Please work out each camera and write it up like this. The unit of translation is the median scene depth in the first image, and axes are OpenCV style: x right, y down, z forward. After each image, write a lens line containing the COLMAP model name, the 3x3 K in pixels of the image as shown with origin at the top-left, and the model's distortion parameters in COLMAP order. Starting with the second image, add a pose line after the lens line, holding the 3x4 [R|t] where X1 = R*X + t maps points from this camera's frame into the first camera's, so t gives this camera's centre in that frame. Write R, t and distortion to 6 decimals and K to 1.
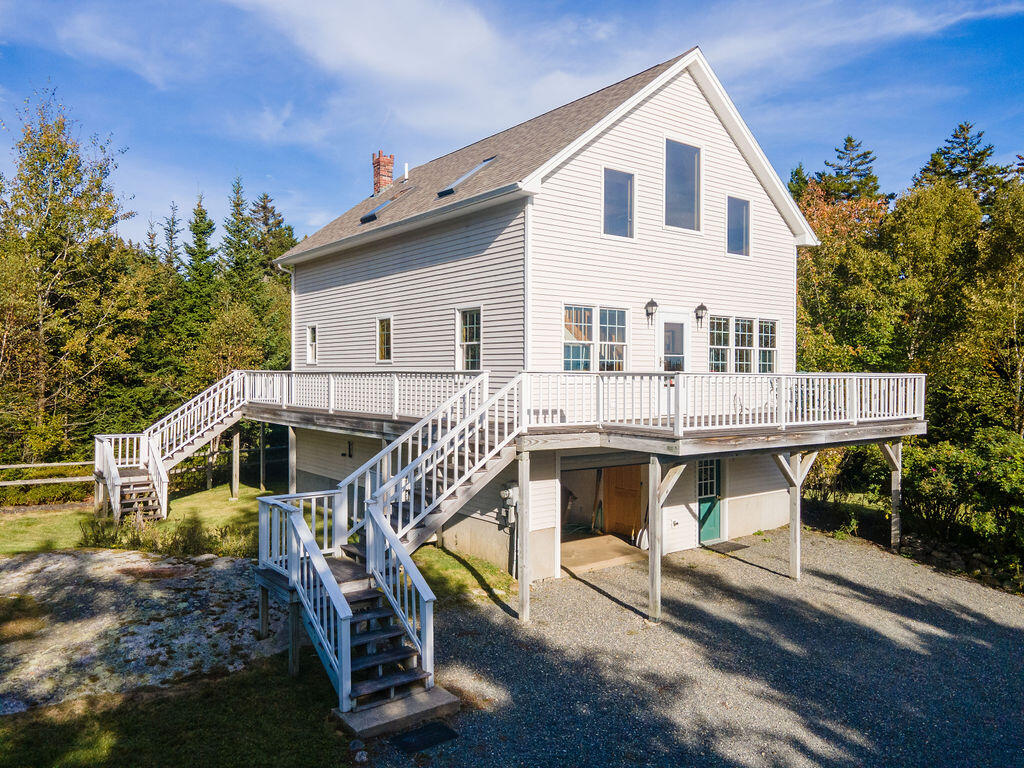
lens RADIAL K [[758.7, 0, 516.0], [0, 758.7, 383.6], [0, 0, 1]] dist [0.029313, 0.028248]
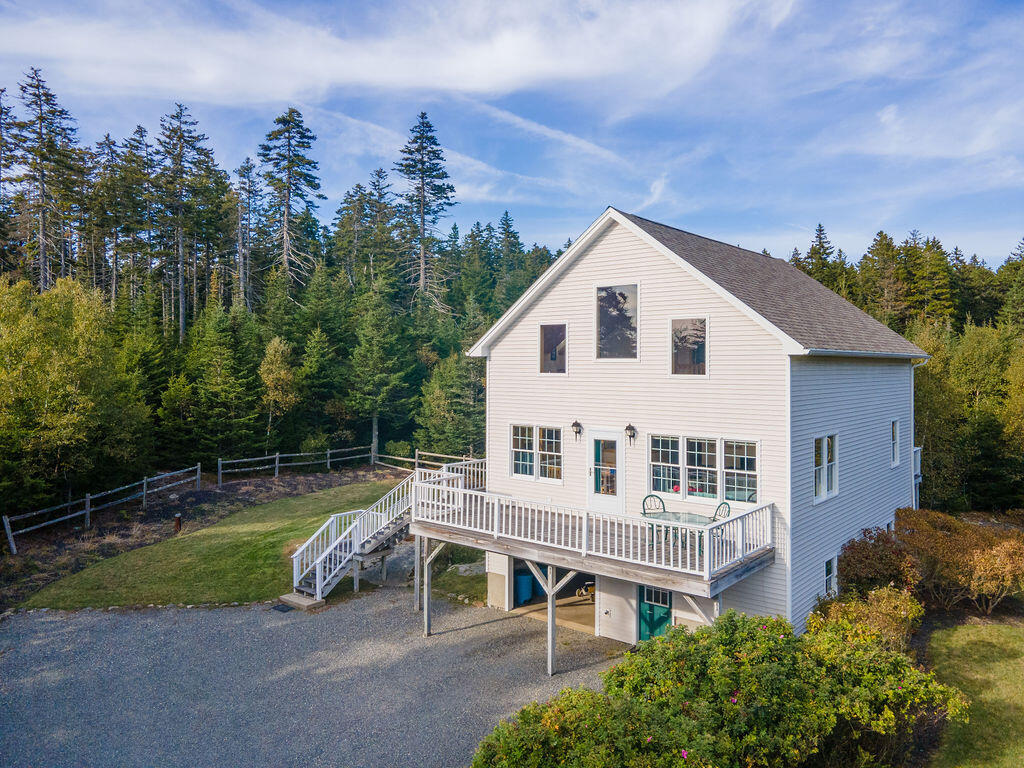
lens RADIAL K [[758.7, 0, 513.4], [0, 758.7, 373.0], [0, 0, 1]] dist [0.029313, 0.028248]
pose [[0.228270, 0.012744, -0.973515, 1.340687], [-0.017481, 0.999807, 0.008989, -0.194773], [0.973441, 0.014966, 0.228448, 0.596977]]
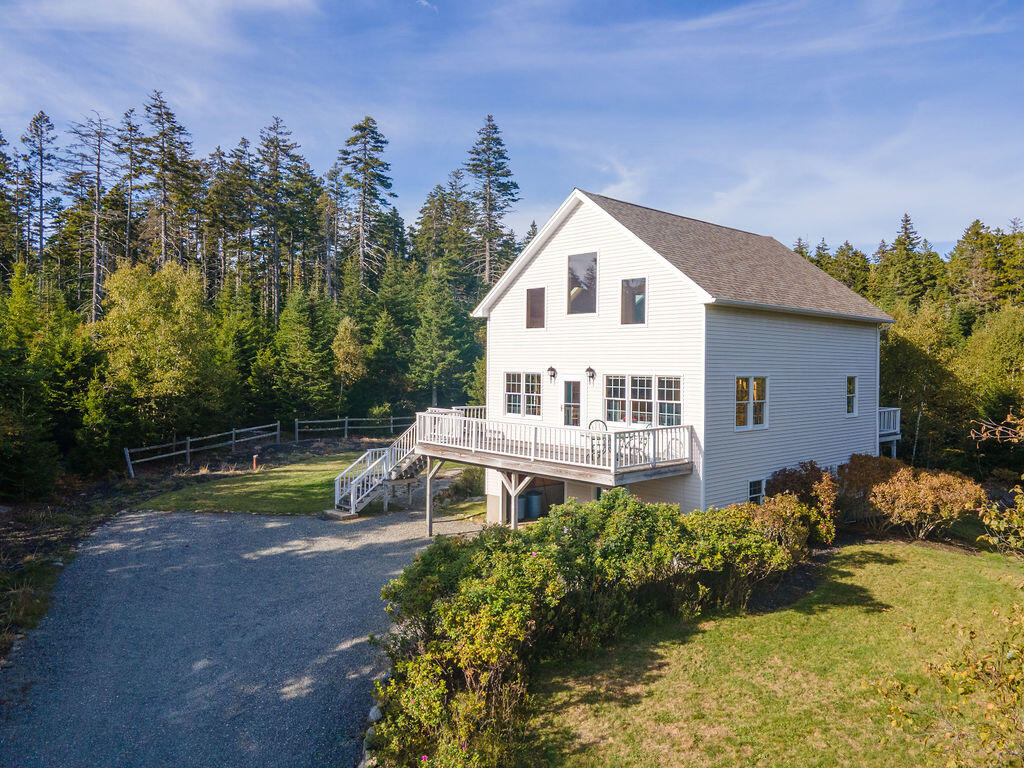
lens RADIAL K [[758.7, 0, 512.0], [0, 758.7, 382.4], [0, 0, 1]] dist [0.029313, 0.028248]
pose [[0.096376, 0.023487, -0.995068, 1.646105], [-0.025107, 0.999461, 0.021159, -0.106598], [0.995028, 0.022943, 0.096914, 0.756511]]
